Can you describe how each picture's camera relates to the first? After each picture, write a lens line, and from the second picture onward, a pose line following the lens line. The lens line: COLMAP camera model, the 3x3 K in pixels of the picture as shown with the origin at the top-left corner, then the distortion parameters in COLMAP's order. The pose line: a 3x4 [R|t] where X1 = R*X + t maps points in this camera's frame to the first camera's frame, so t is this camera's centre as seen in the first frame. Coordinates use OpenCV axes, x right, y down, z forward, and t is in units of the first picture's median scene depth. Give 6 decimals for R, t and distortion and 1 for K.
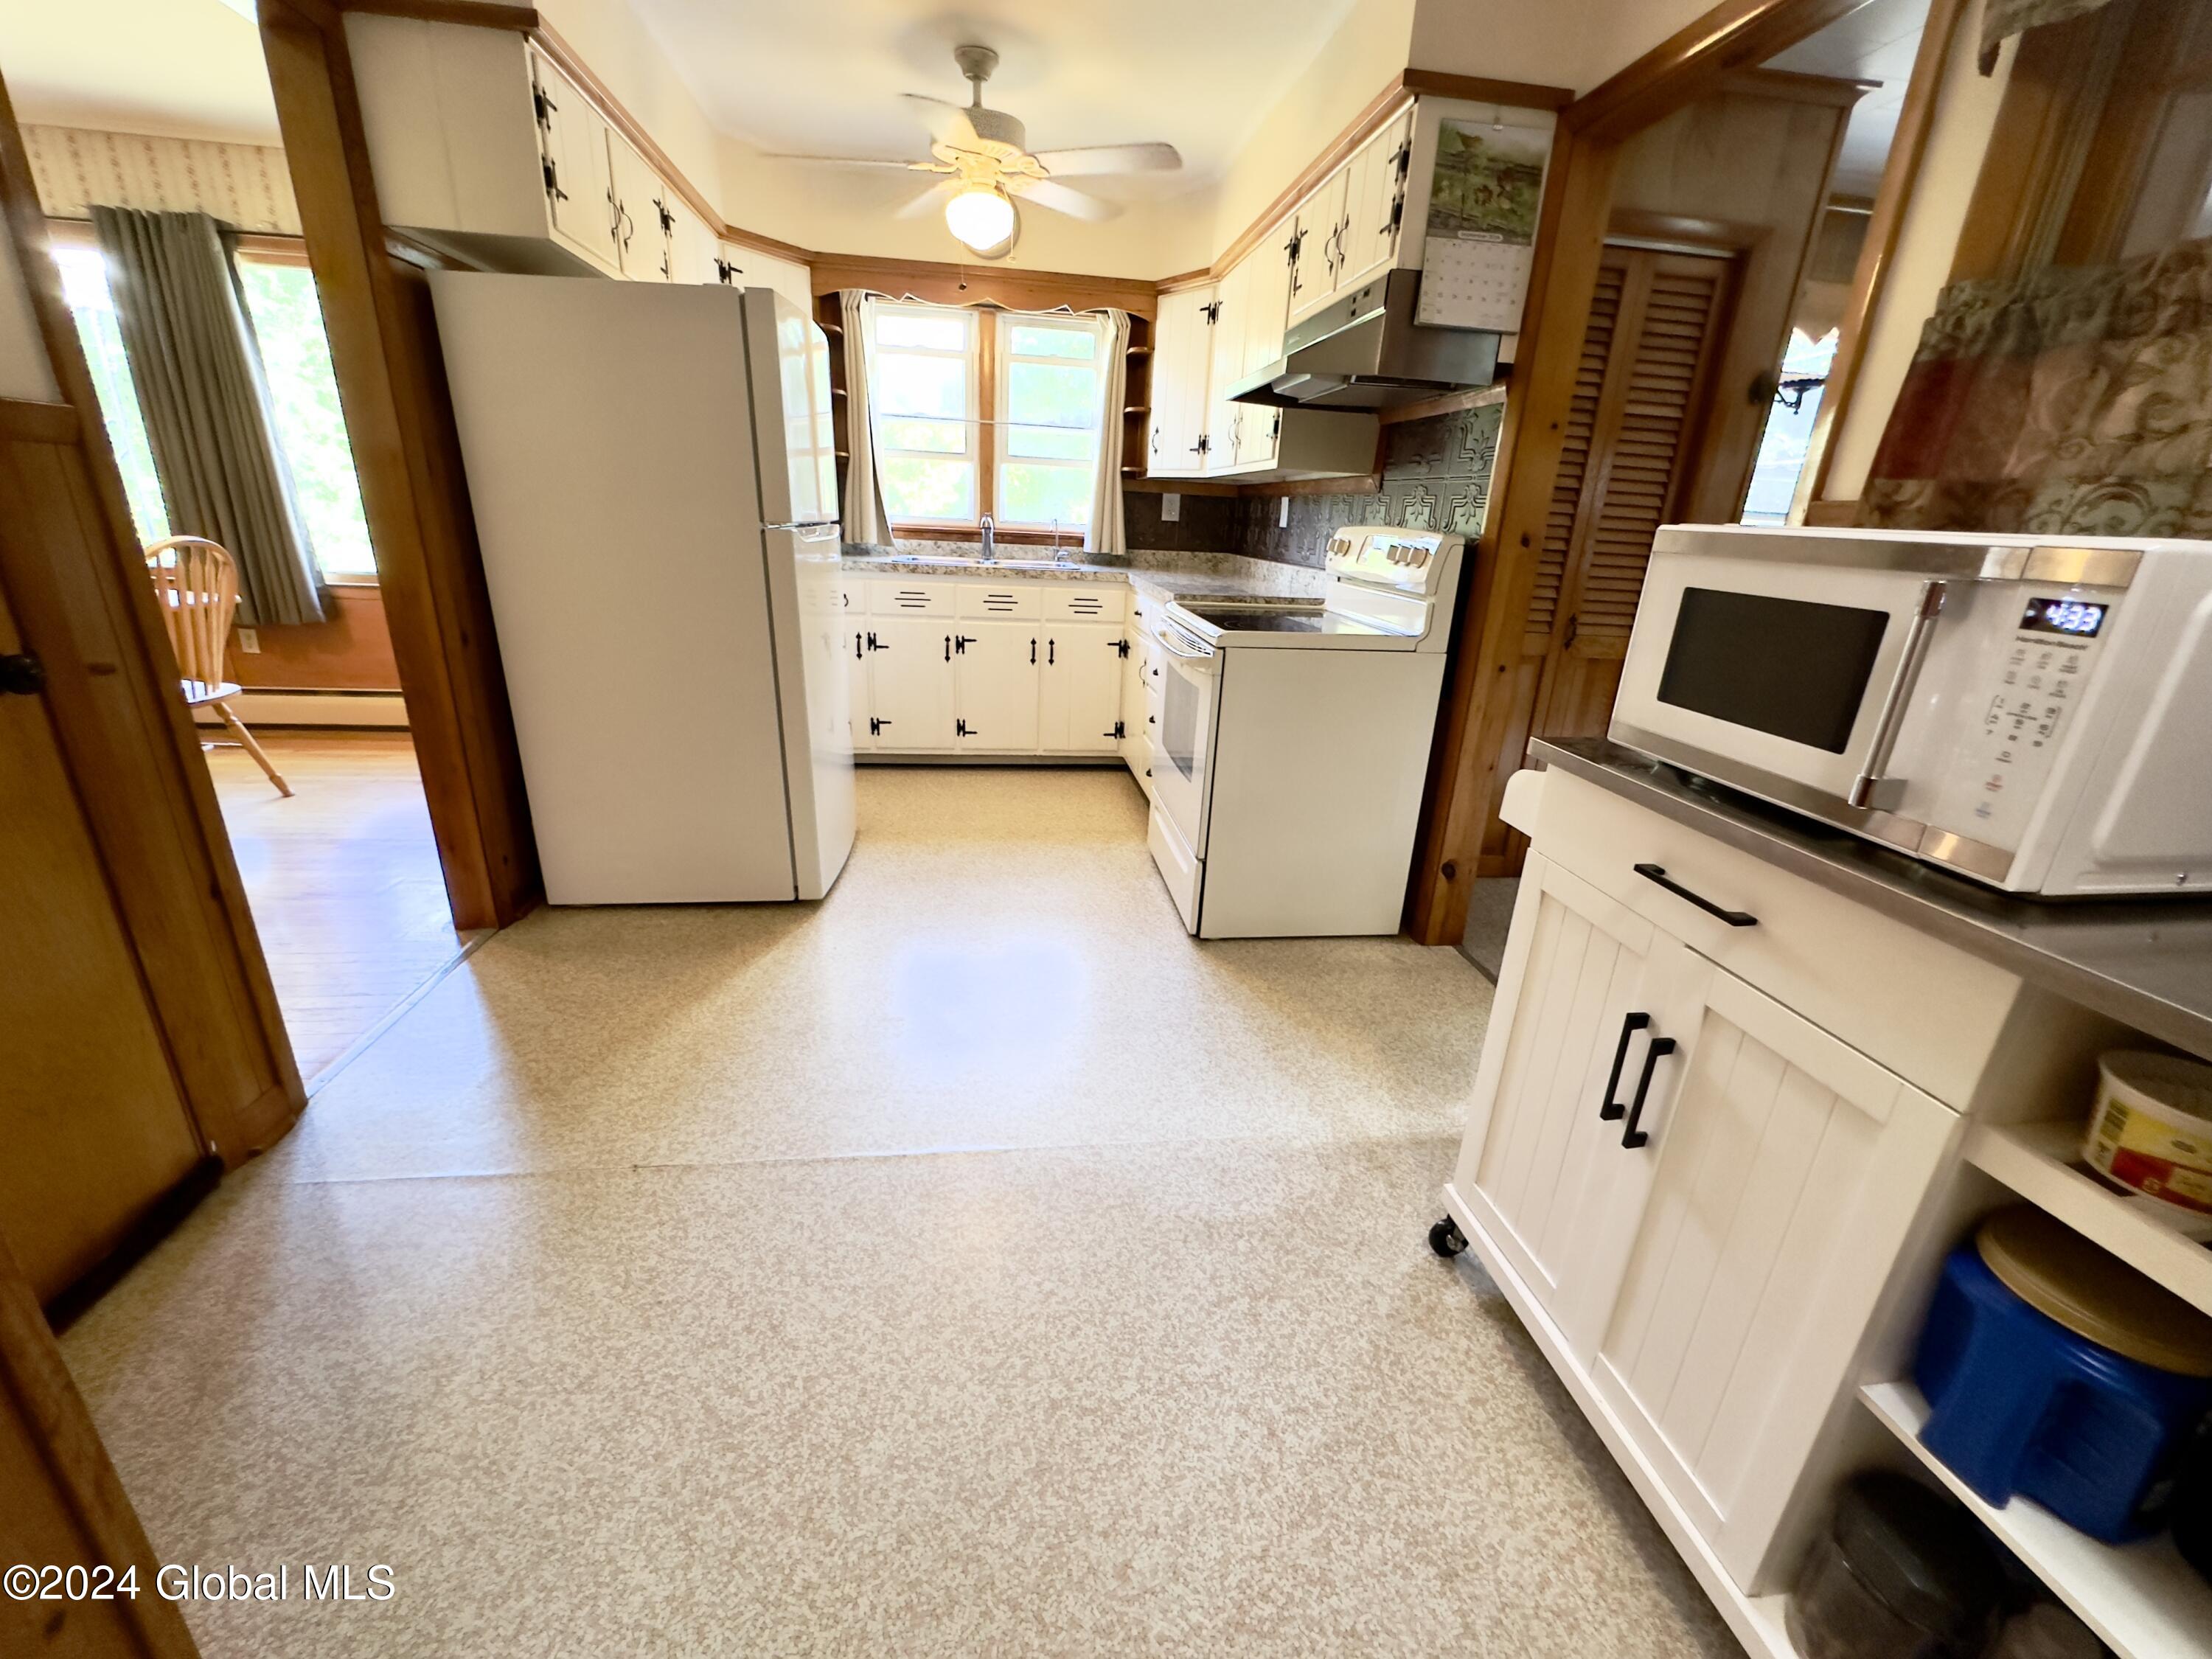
lens RADIAL K [[883.0, 0, 1103.2], [0, 883.0, 819.7], [0, 0, 1]] dist [0.001509, 0.000542]
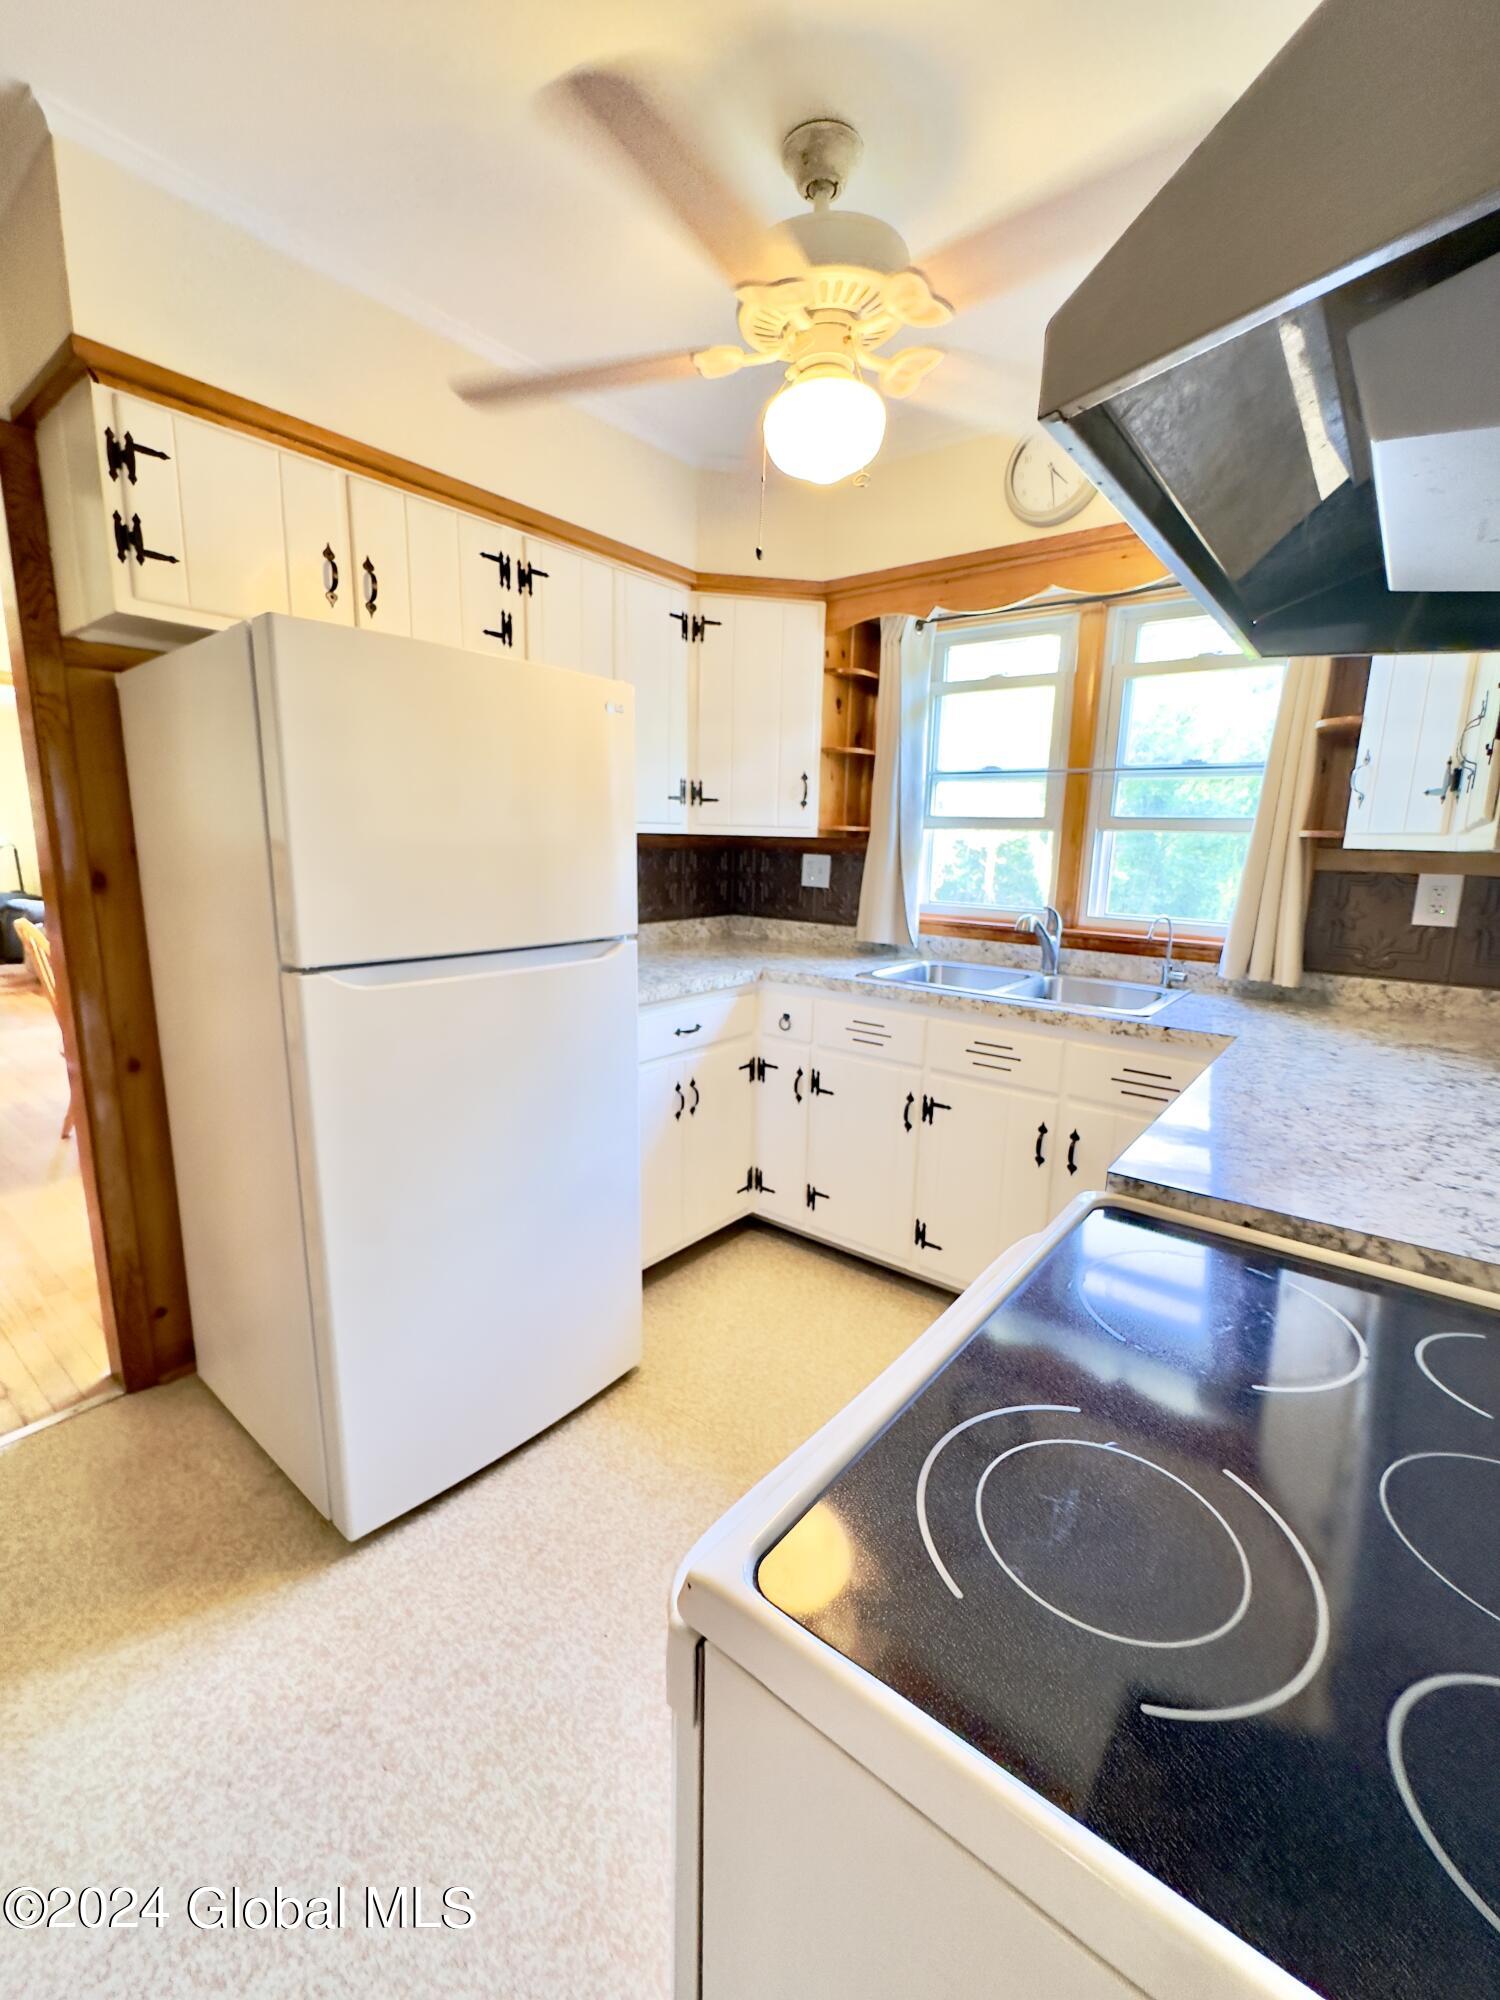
lens RADIAL K [[843.0, 0, 753.6], [0, 843.0, 1005.1], [0, 0, 1]] dist [0.000684, -0.000137]
pose [[0.697088, 0.110879, -0.708360, 0.162574], [-0.225103, 0.971860, -0.069397, -0.190241], [0.680732, 0.207830, 0.702432, 0.448653]]
